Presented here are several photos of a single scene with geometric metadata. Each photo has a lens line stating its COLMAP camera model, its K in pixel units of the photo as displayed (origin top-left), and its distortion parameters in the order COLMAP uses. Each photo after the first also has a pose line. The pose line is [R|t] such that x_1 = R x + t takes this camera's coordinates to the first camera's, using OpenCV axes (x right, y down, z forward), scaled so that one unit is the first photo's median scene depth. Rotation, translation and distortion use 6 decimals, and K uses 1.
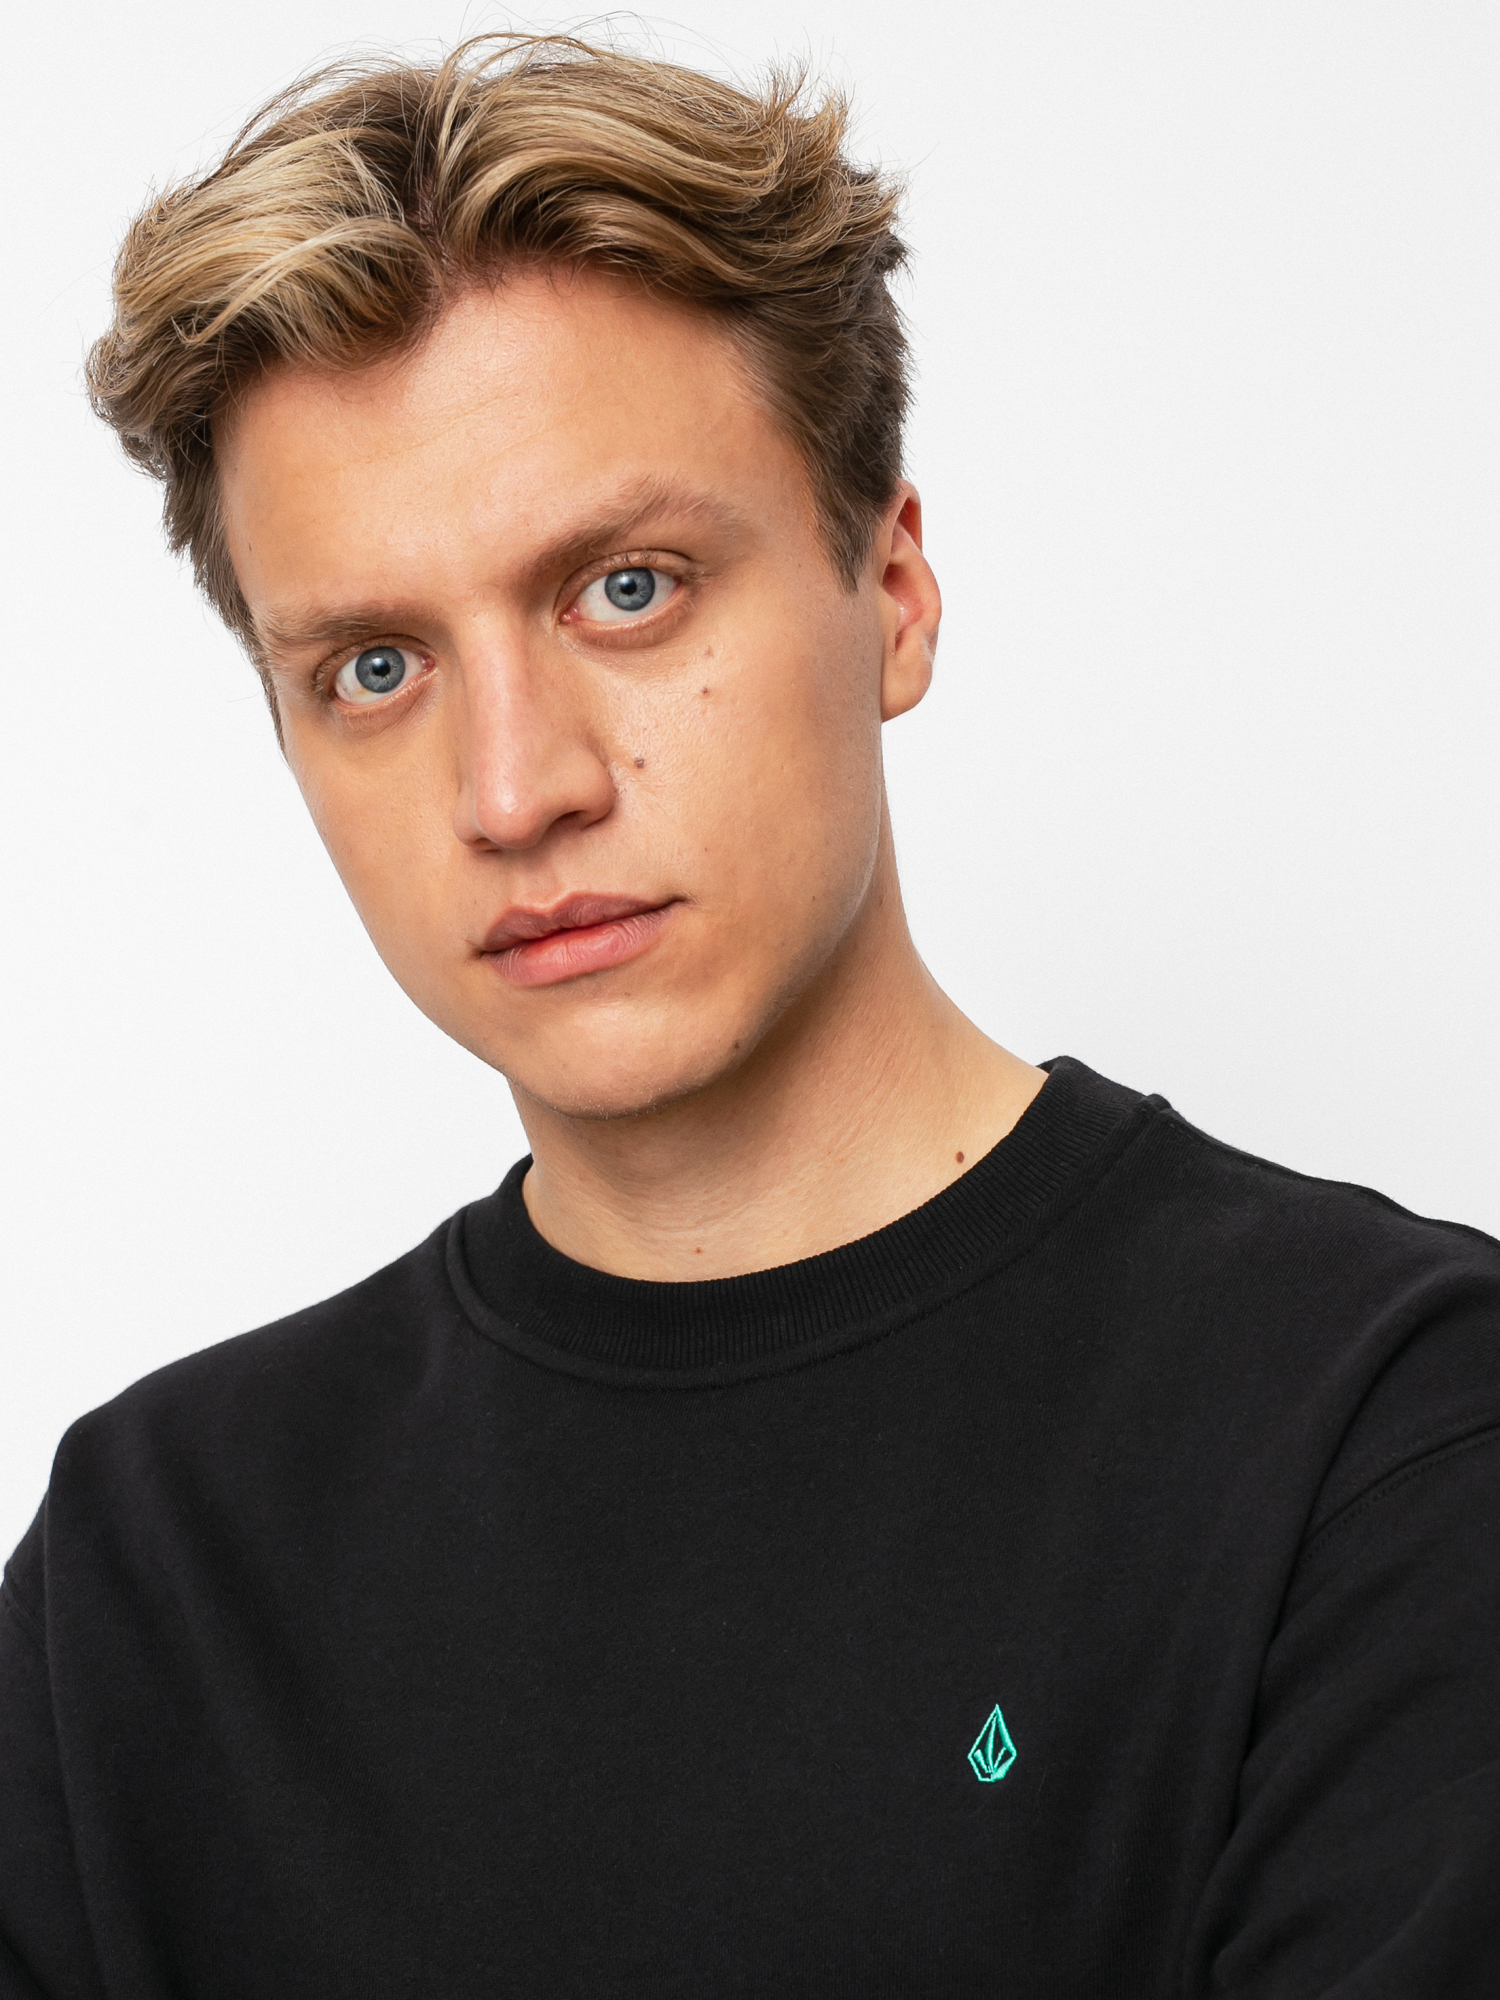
lens RADIAL K [[3533.3, 0, 743.3], [0, 3533.3, 985.9], [0, 0, 1]] dist [0.514924, 0.000000]
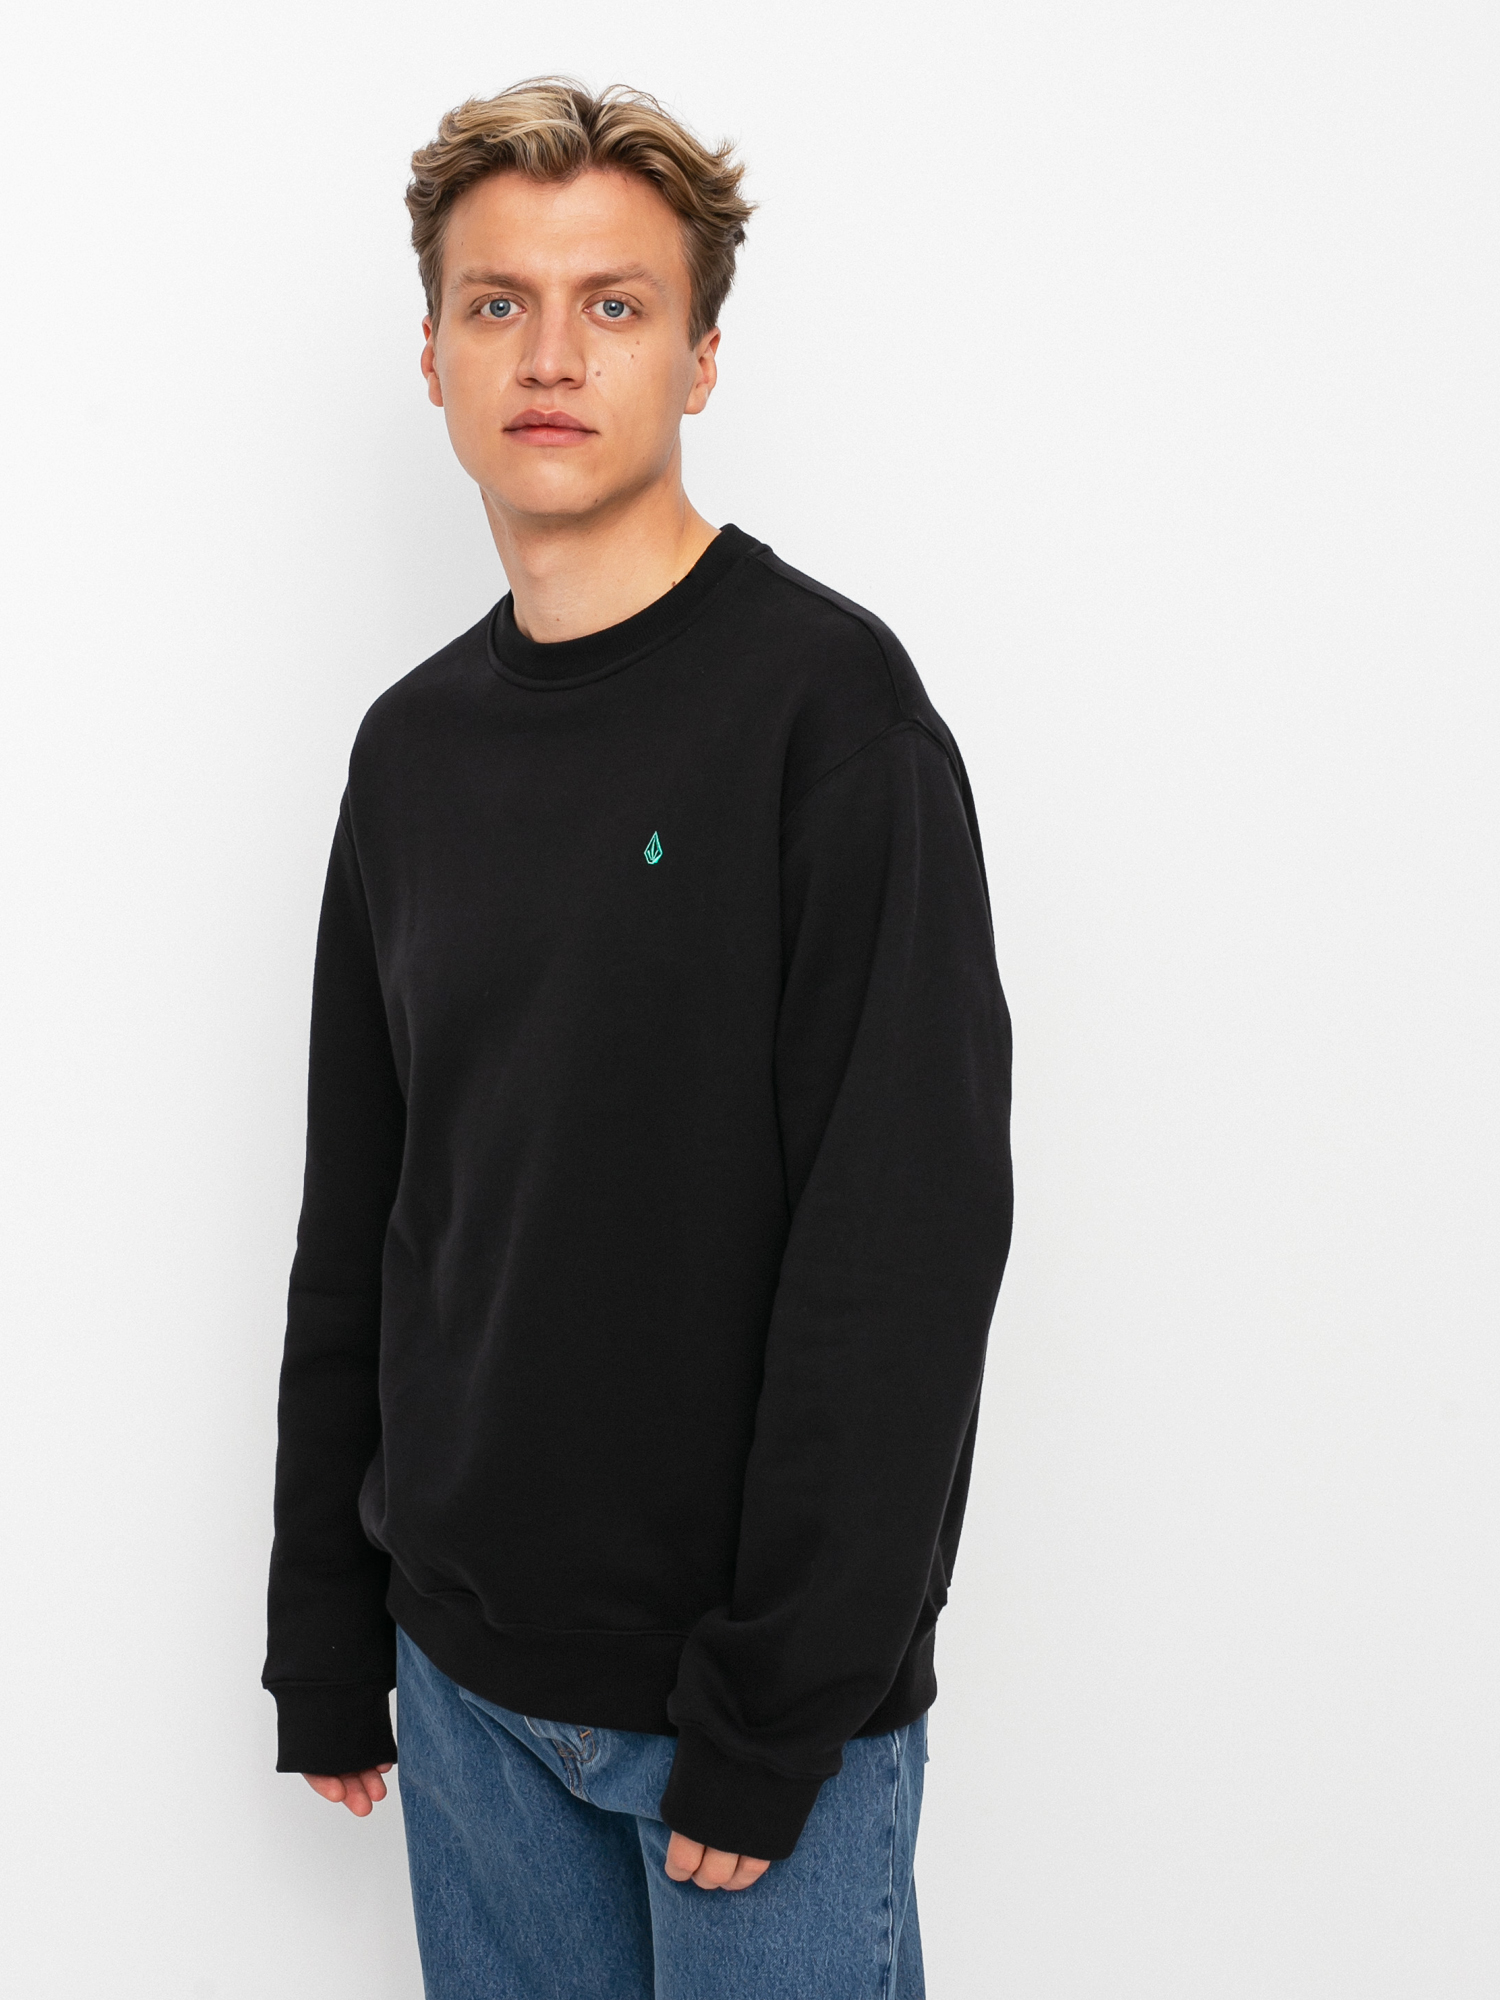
lens RADIAL K [[3533.3, 0, 708.6], [0, 3533.3, 980.5], [0, 0, 1]] dist [0.514924, 0.000000]
pose [[0.929946, 0.327581, 0.167008, -0.234374], [-0.300007, 0.938580, -0.170480, 0.728883], [-0.212597, 0.108434, 0.971105, -1.375628]]
